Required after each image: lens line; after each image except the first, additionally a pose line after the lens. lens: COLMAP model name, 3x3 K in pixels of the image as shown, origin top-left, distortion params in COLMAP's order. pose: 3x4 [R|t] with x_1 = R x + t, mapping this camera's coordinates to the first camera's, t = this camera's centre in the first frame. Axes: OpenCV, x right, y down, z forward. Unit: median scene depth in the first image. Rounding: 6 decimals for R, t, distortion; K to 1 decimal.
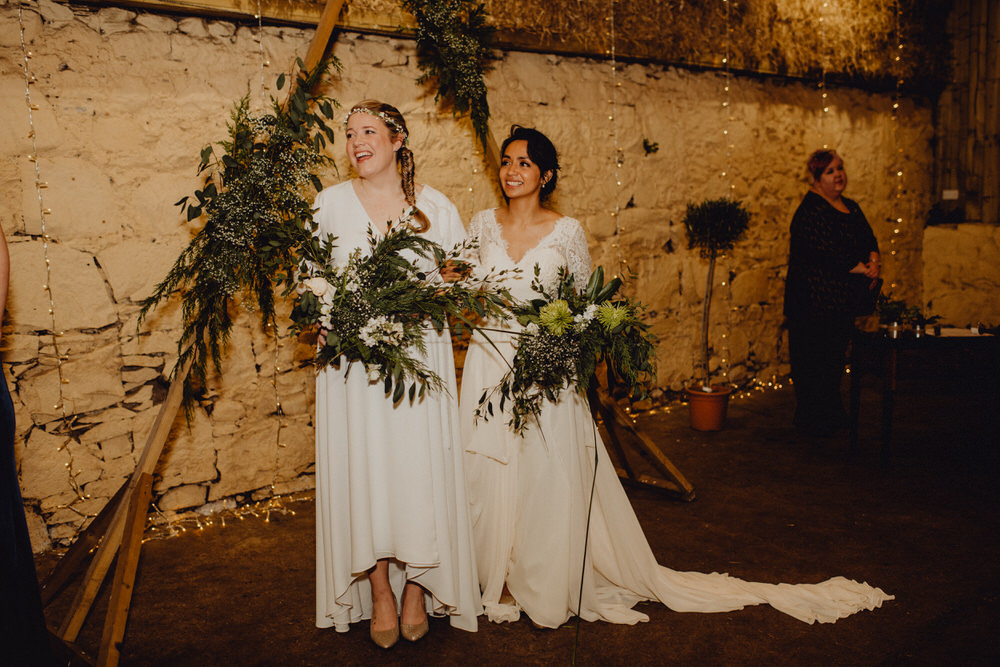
lens RADIAL K [[1016.6, 0, 494.5], [0, 1016.6, 340.4], [0, 0, 1]] dist [-0.007362, 0.003660]
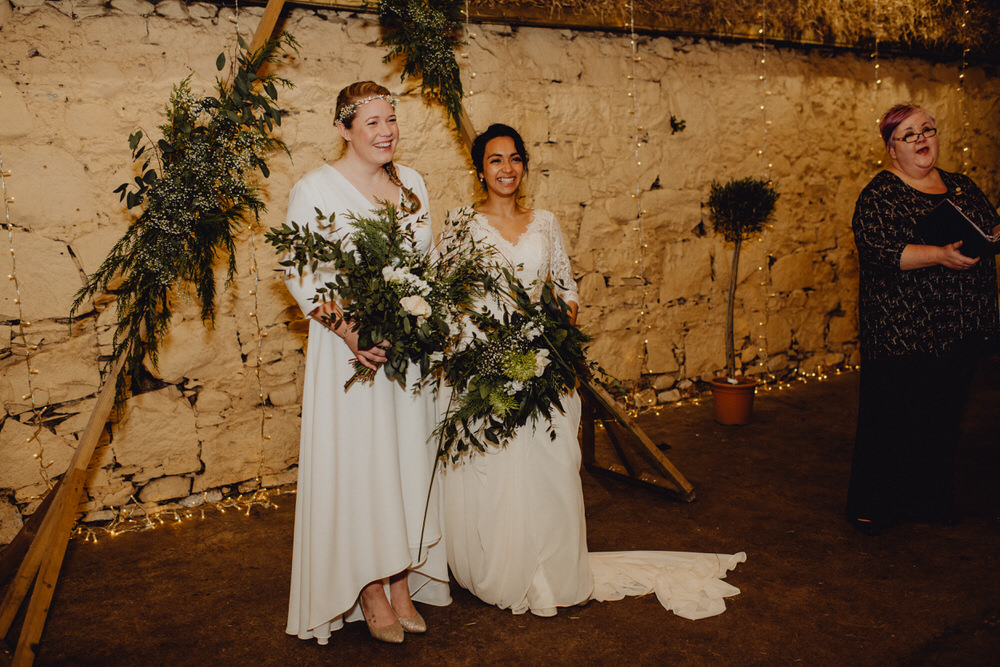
lens RADIAL K [[1016.6, 0, 494.5], [0, 1016.6, 340.4], [0, 0, 1]] dist [-0.007362, 0.003660]
pose [[0.995344, 0.003068, -0.096337, 0.090968], [-0.001451, 0.999857, 0.016847, -0.005763], [0.096375, -0.016629, 0.995206, 0.044154]]
